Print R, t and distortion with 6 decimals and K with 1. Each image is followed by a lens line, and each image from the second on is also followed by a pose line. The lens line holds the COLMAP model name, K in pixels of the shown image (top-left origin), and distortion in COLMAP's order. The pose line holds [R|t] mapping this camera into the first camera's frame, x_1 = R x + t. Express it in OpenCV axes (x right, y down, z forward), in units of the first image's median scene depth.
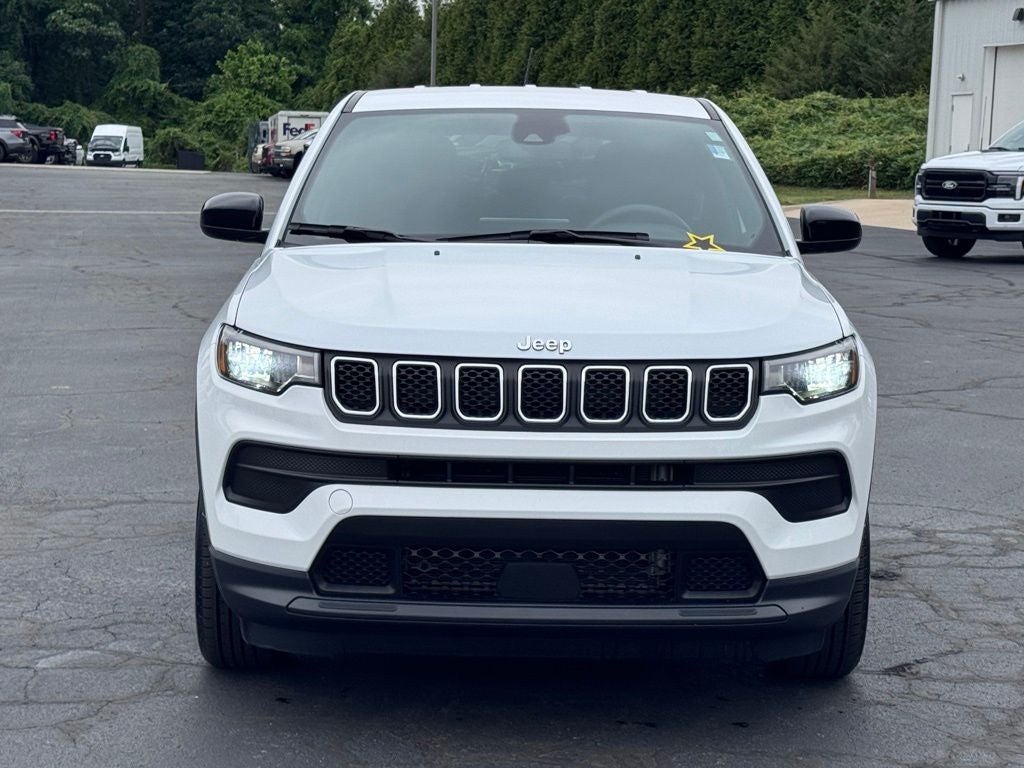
lens RADIAL K [[2182.0, 0, 514.7], [0, 2182.0, 383.8], [0, 0, 1]] dist [0.121181, 0.383583]
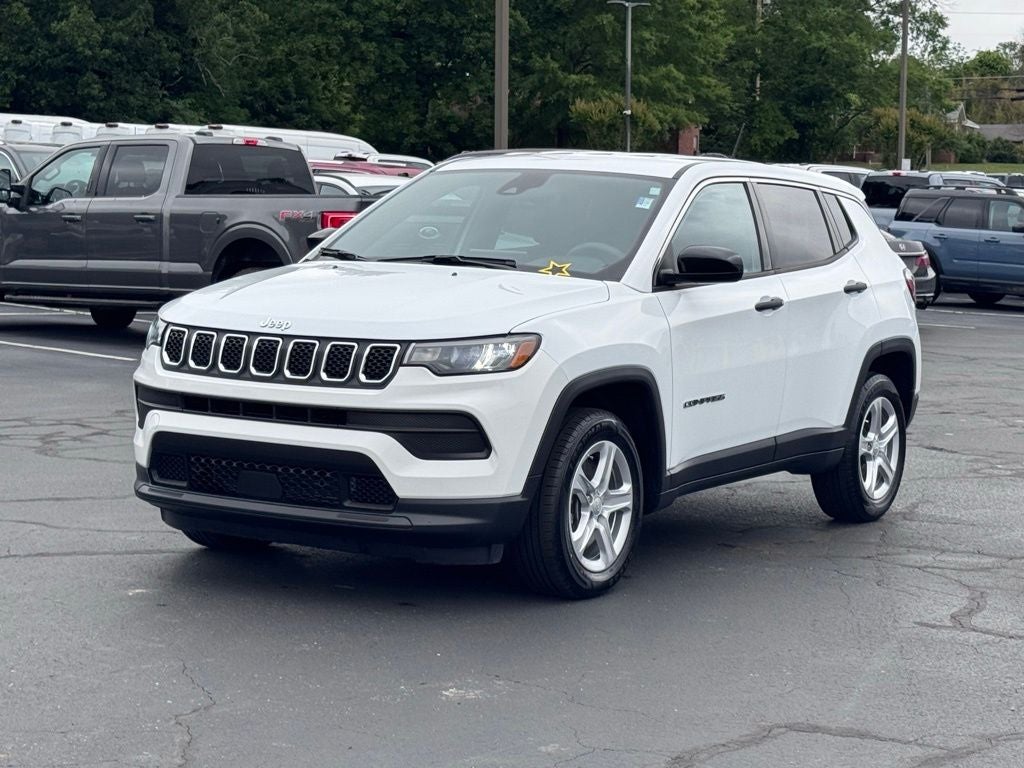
lens RADIAL K [[2182.0, 0, 514.7], [0, 2182.0, 383.8], [0, 0, 1]] dist [0.121181, 0.383583]
pose [[0.848259, 0.053957, -0.526825, 0.913509], [-0.074224, 0.997090, -0.017390, 0.035301], [0.524354, 0.053854, 0.849796, -0.156001]]
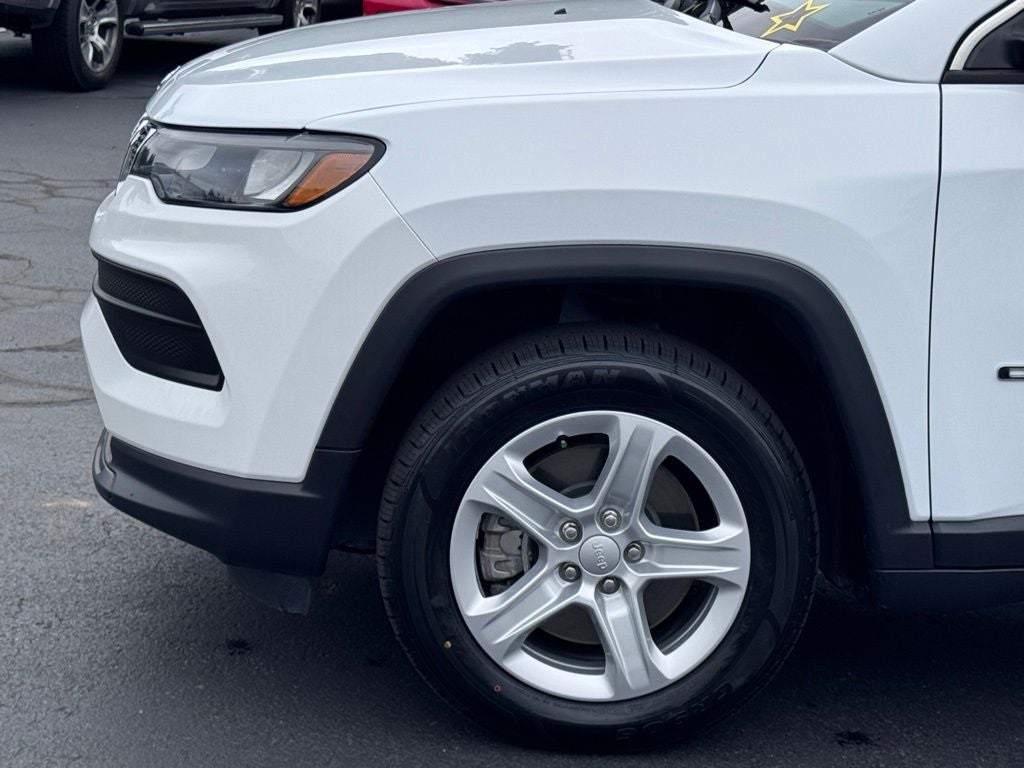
lens RADIAL K [[2182.0, 0, 514.7], [0, 2182.0, 383.8], [0, 0, 1]] dist [0.121181, 0.383583]
pose [[0.019471, 0.197473, -0.980115, 0.810592], [-0.163488, 0.967735, 0.191731, -0.083889], [0.986353, 0.156504, 0.051127, 1.090986]]
